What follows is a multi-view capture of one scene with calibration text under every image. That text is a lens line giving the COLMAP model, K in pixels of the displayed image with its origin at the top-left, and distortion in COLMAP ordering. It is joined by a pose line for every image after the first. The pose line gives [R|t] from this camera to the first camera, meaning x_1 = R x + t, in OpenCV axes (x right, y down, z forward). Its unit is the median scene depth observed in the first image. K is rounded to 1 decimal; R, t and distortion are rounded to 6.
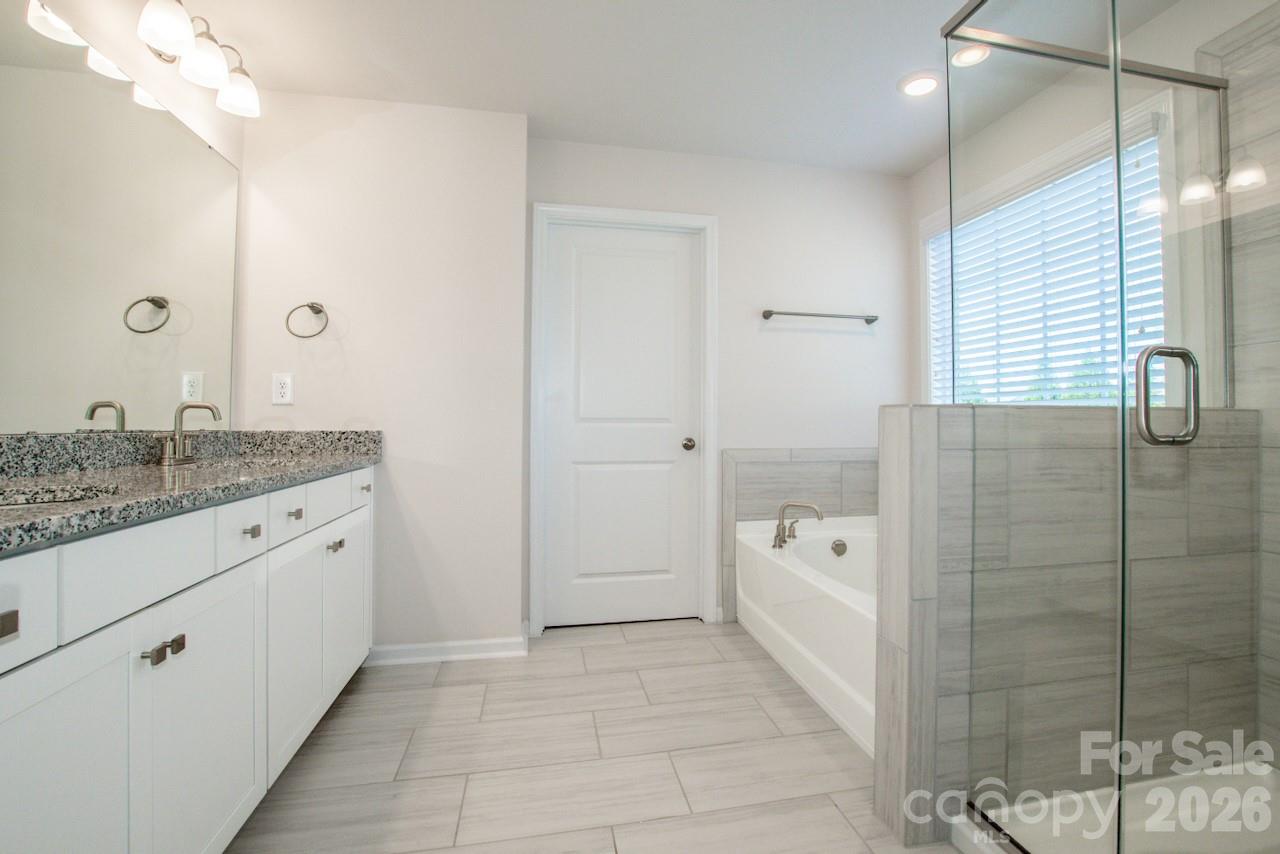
lens RADIAL K [[580.0, 0, 647.7], [0, 580.0, 421.2], [0, 0, 1]] dist [-0.026280, 0.002347]
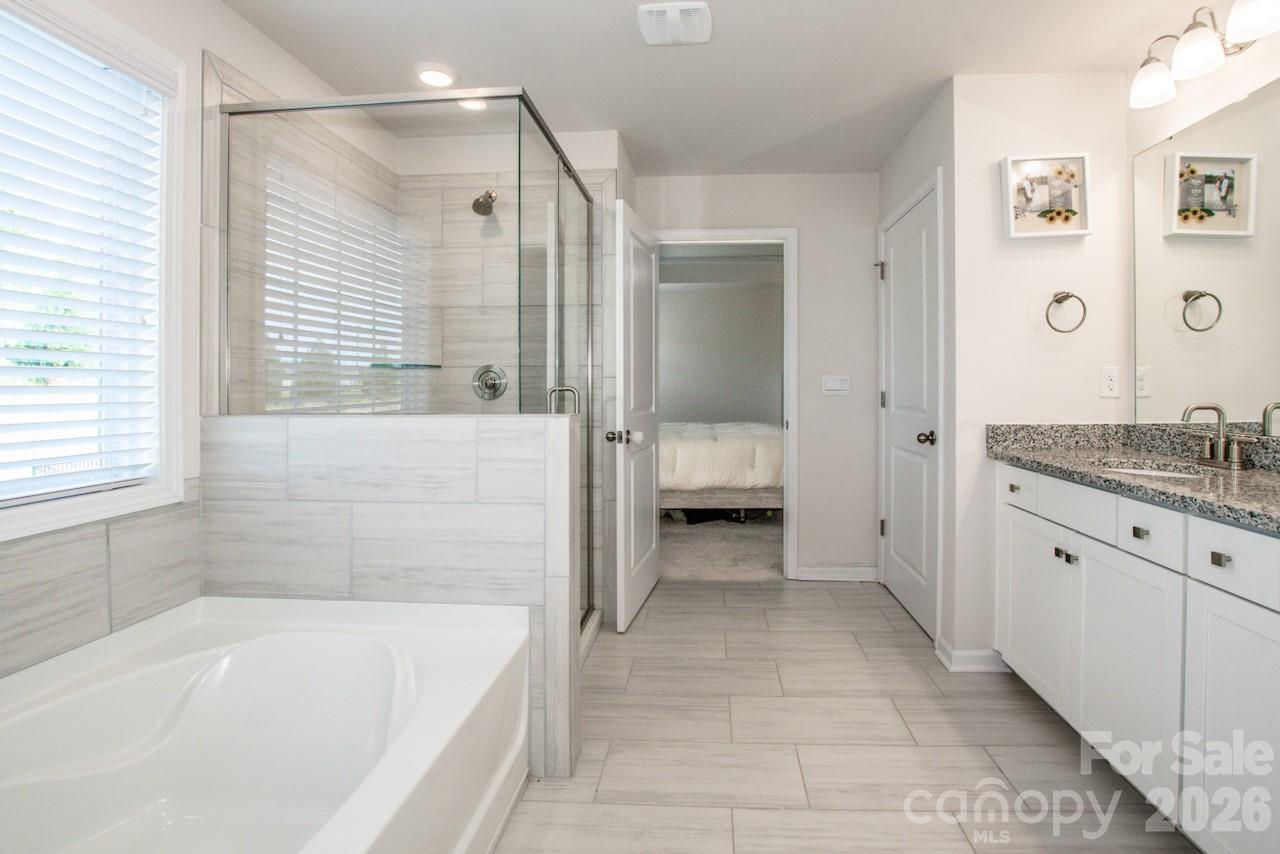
lens RADIAL K [[580.0, 0, 672.1], [0, 580.0, 379.9], [0, 0, 1]] dist [-0.026280, 0.002347]
pose [[-0.971168, 0.000106, 0.238396, -0.055805], [-0.001409, 0.999980, -0.006184, -0.074574], [-0.238392, -0.006342, -0.971148, 1.784545]]
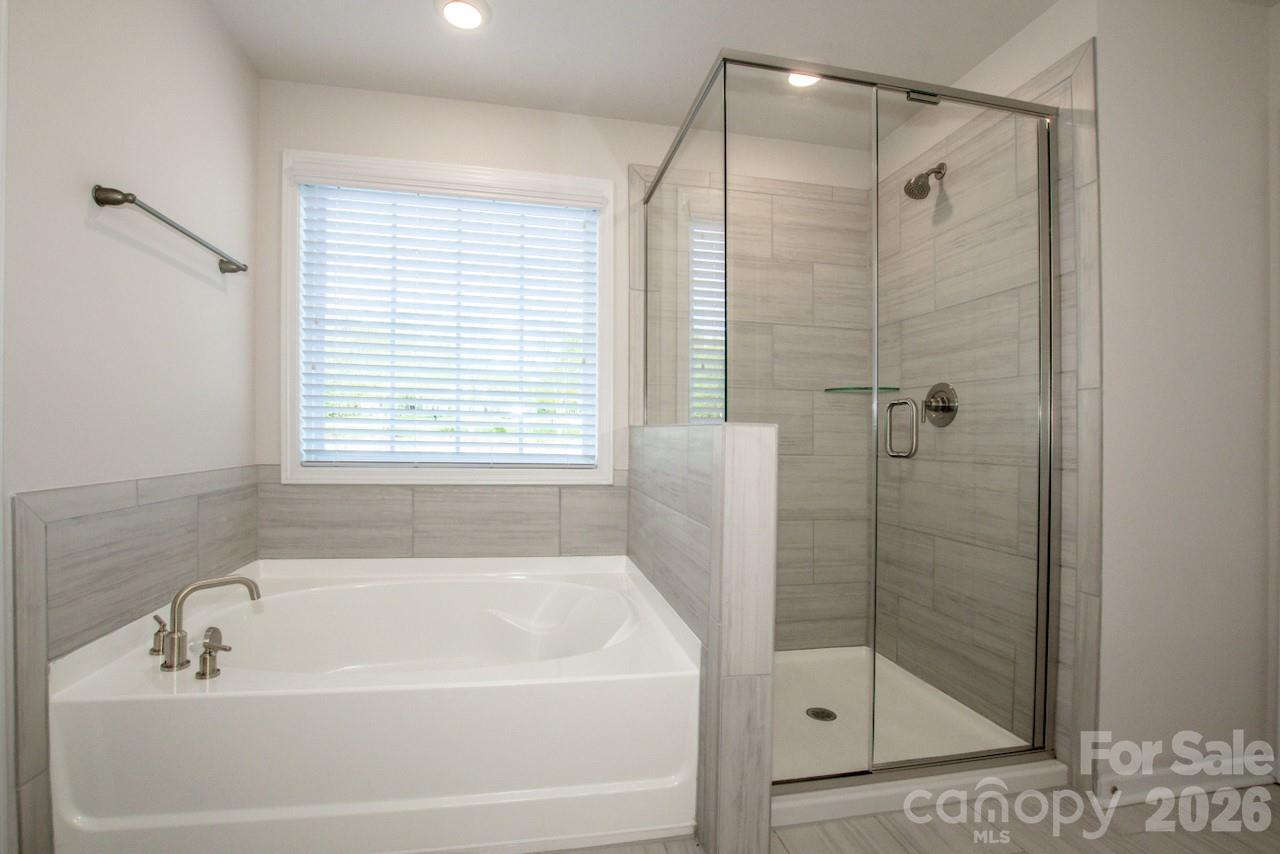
lens RADIAL K [[580.0, 0, 639.6], [0, 580.0, 427.3], [0, 0, 1]] dist [-0.026280, 0.002347]
pose [[-0.033685, 0.002261, 0.999430, -0.453156], [-0.017787, 0.999838, -0.002861, -0.007372], [-0.999274, -0.017874, -0.033639, 0.998763]]
